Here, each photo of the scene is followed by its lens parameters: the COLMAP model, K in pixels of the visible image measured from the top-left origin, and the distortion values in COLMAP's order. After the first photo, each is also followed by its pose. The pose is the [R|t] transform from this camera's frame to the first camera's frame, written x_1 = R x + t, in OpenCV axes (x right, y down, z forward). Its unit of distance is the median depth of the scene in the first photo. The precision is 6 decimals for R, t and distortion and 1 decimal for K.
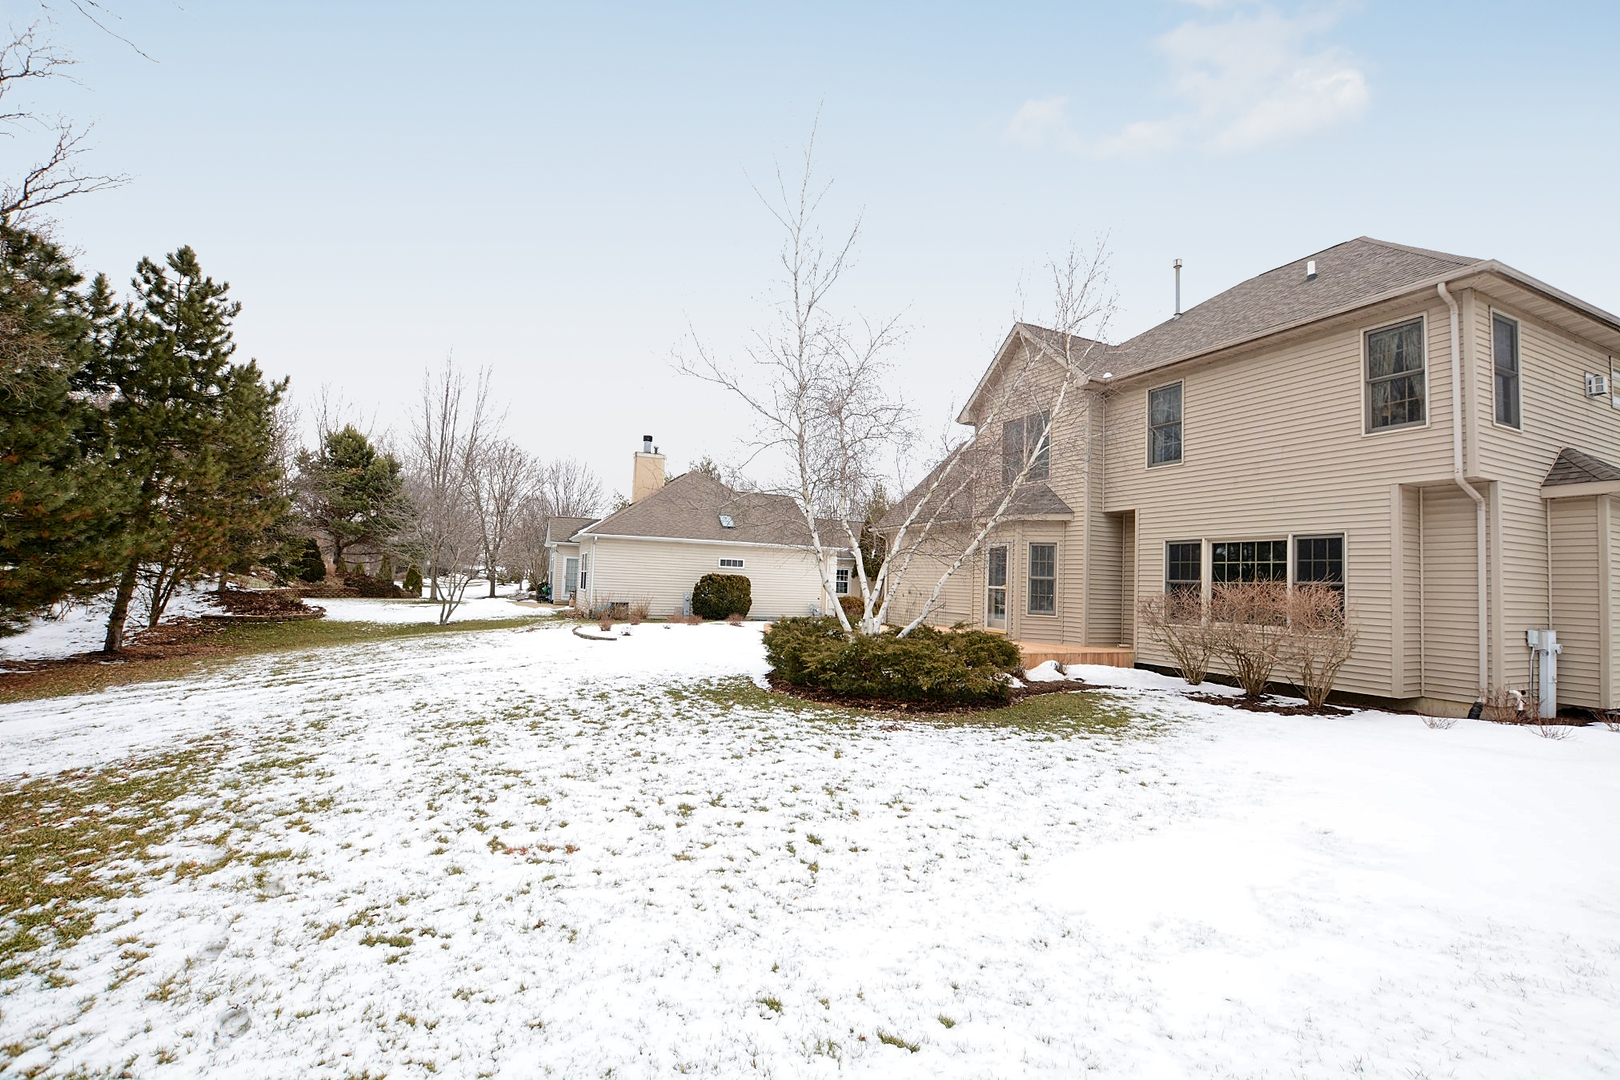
lens RADIAL K [[710.2, 0, 815.0], [0, 710.2, 544.0], [0, 0, 1]] dist [-0.023222, 0.001340]
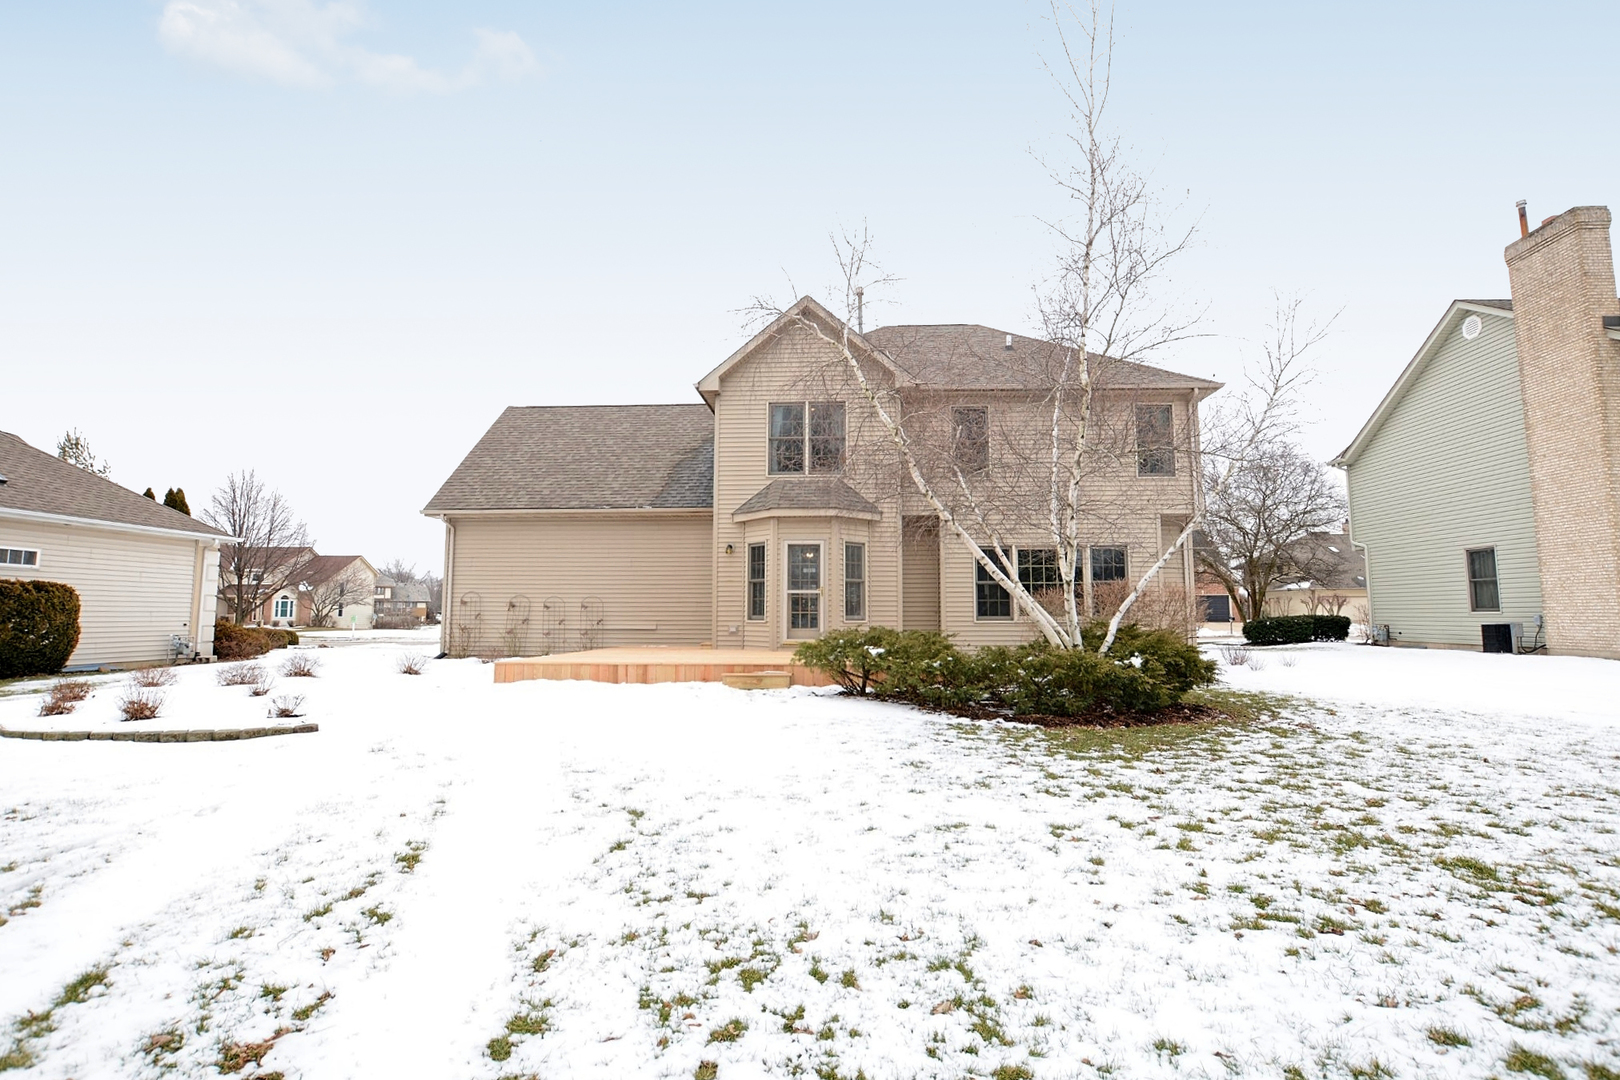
lens RADIAL K [[710.2, 0, 815.0], [0, 710.2, 544.0], [0, 0, 1]] dist [-0.023222, 0.001340]
pose [[0.476371, 0.046706, 0.878003, -0.529272], [-0.031578, 0.998853, -0.036001, 0.036410], [-0.878677, -0.010576, 0.477299, 0.603489]]
